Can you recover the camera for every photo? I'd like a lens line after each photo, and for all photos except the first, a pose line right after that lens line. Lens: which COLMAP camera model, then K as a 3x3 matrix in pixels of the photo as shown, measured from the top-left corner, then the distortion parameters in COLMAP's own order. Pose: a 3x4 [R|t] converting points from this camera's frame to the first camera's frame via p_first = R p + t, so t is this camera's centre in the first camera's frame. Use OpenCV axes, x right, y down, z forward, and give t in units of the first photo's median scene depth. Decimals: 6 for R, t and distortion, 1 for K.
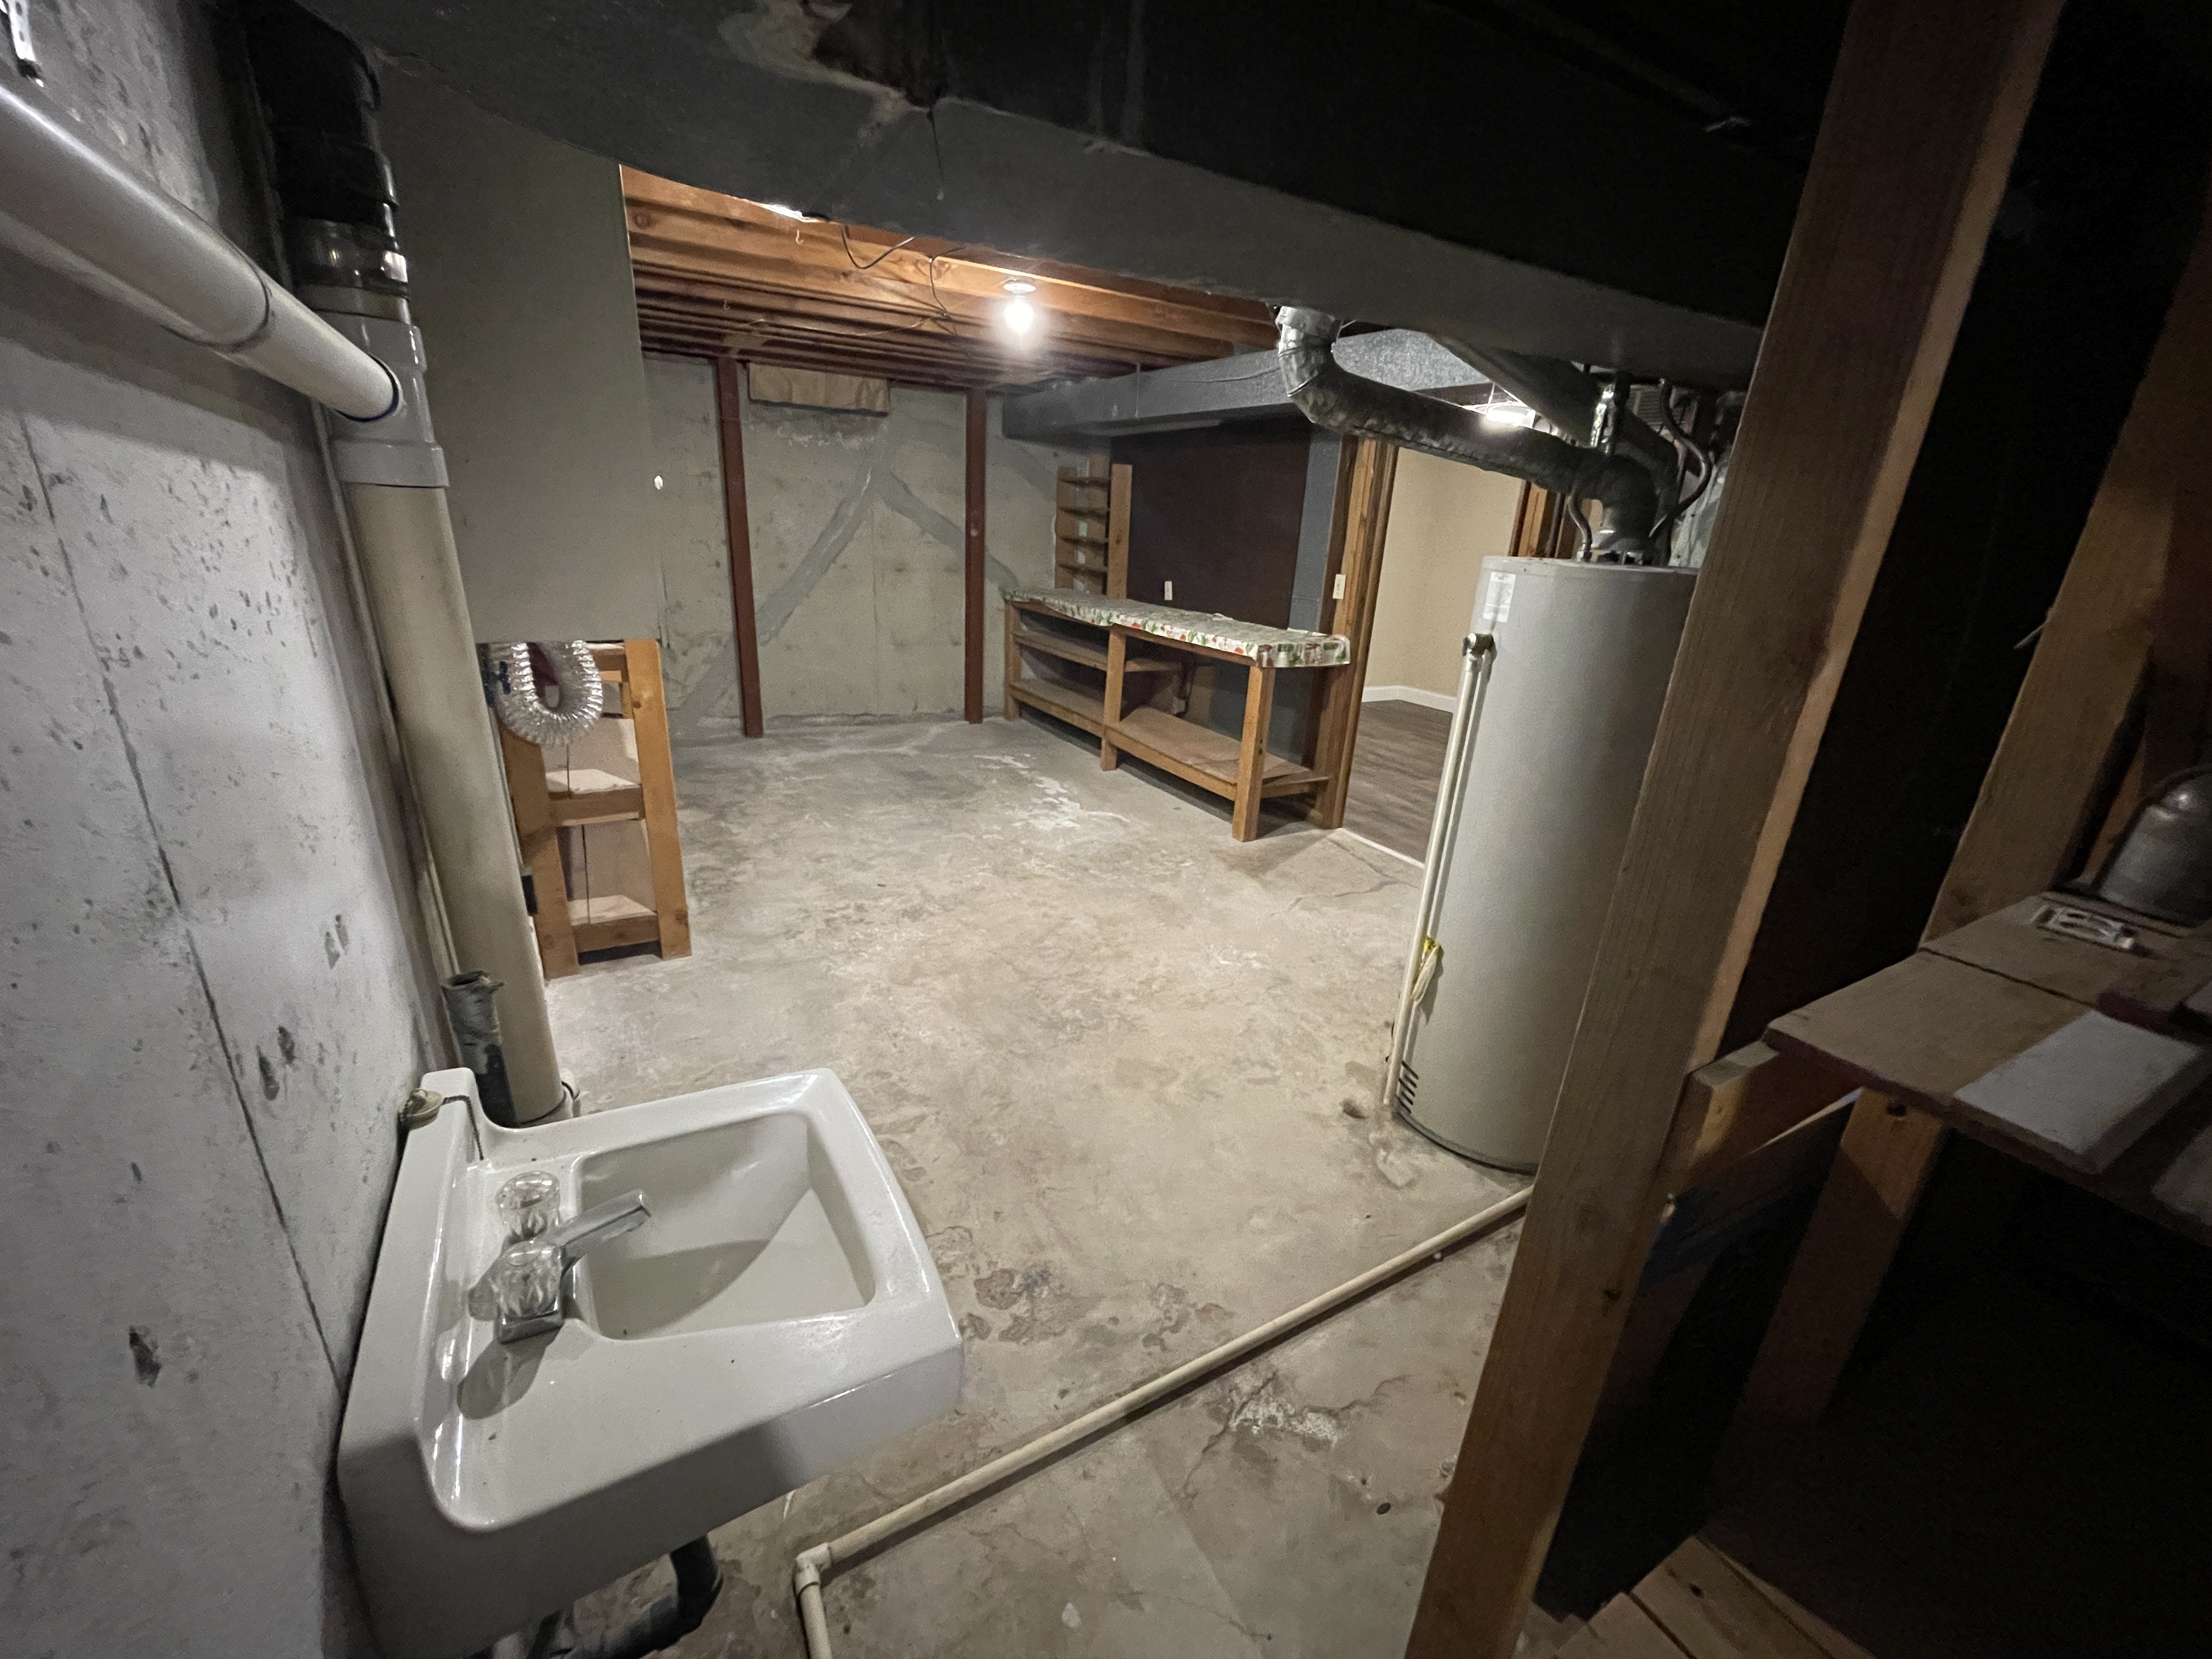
lens RADIAL K [[890.9, 0, 1101.4], [0, 890.9, 834.0], [0, 0, 1]] dist [-0.004556, -0.000505]
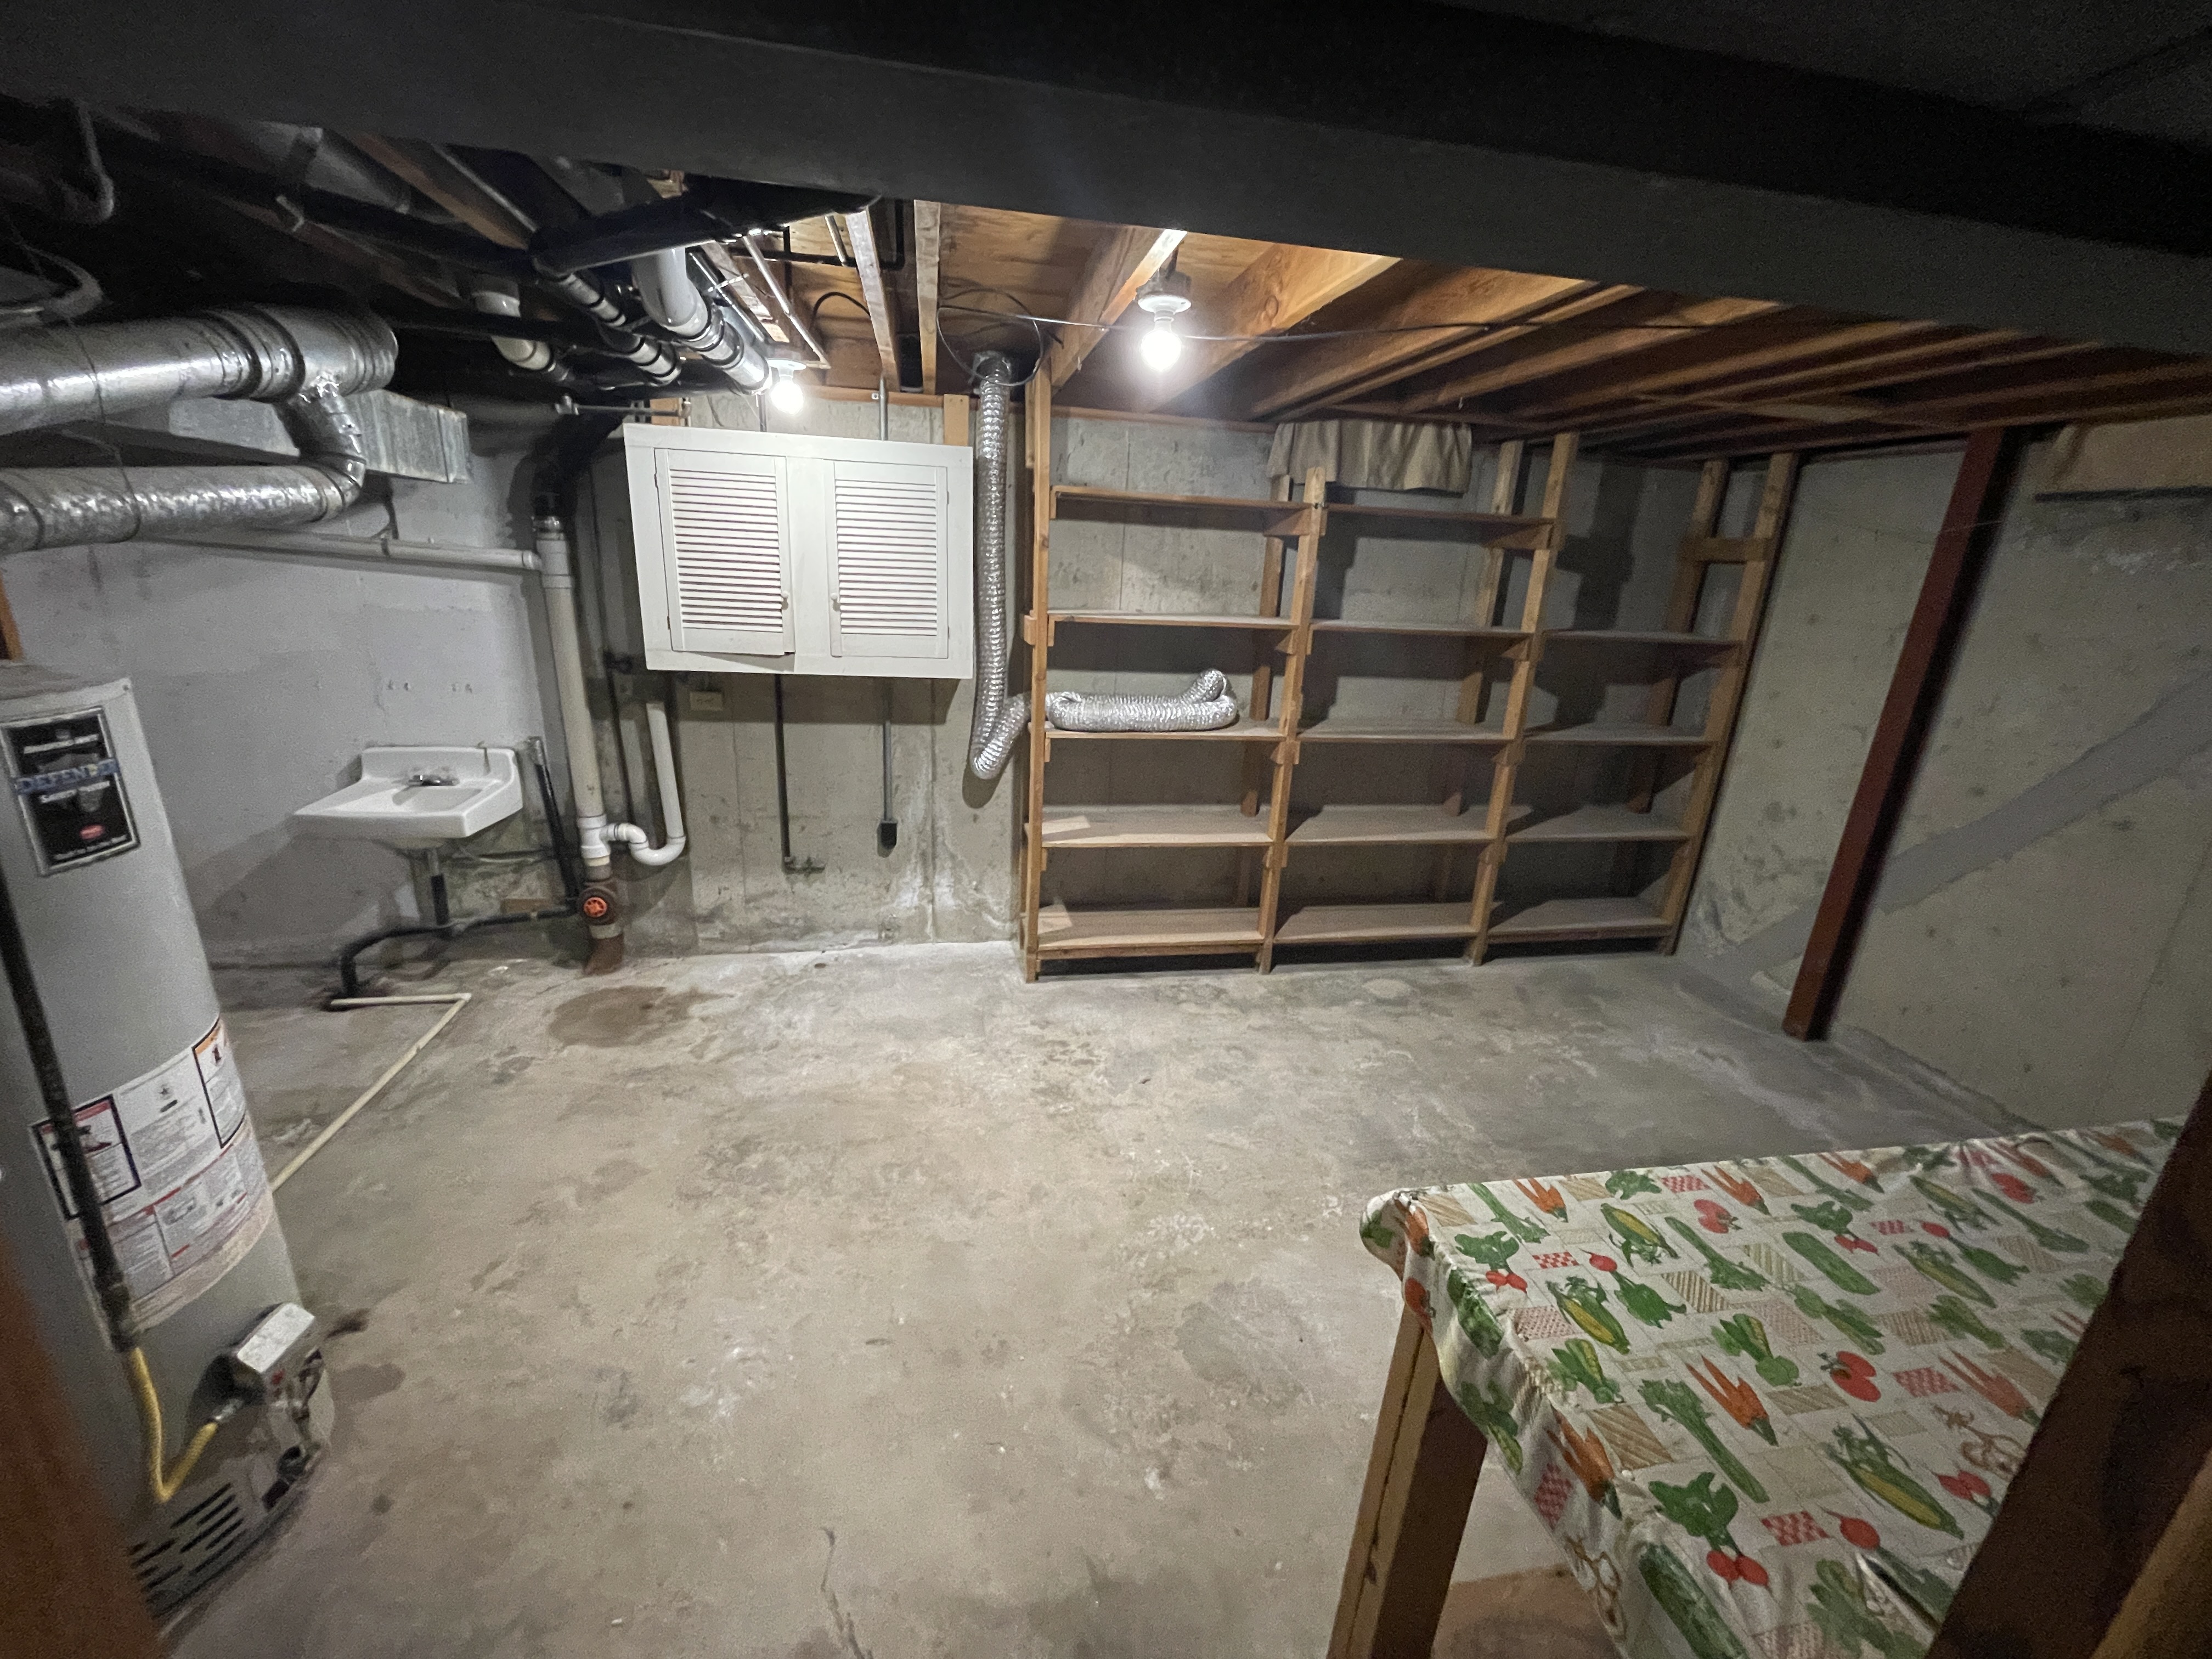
lens RADIAL K [[890.9, 0, 1103.0], [0, 890.9, 835.5], [0, 0, 1]] dist [-0.004556, -0.000505]
pose [[-0.322447, 0.220395, -0.920573, 0.465068], [-0.383203, 0.858871, 0.339847, -0.397810], [0.865554, 0.462349, -0.192485, 1.017765]]
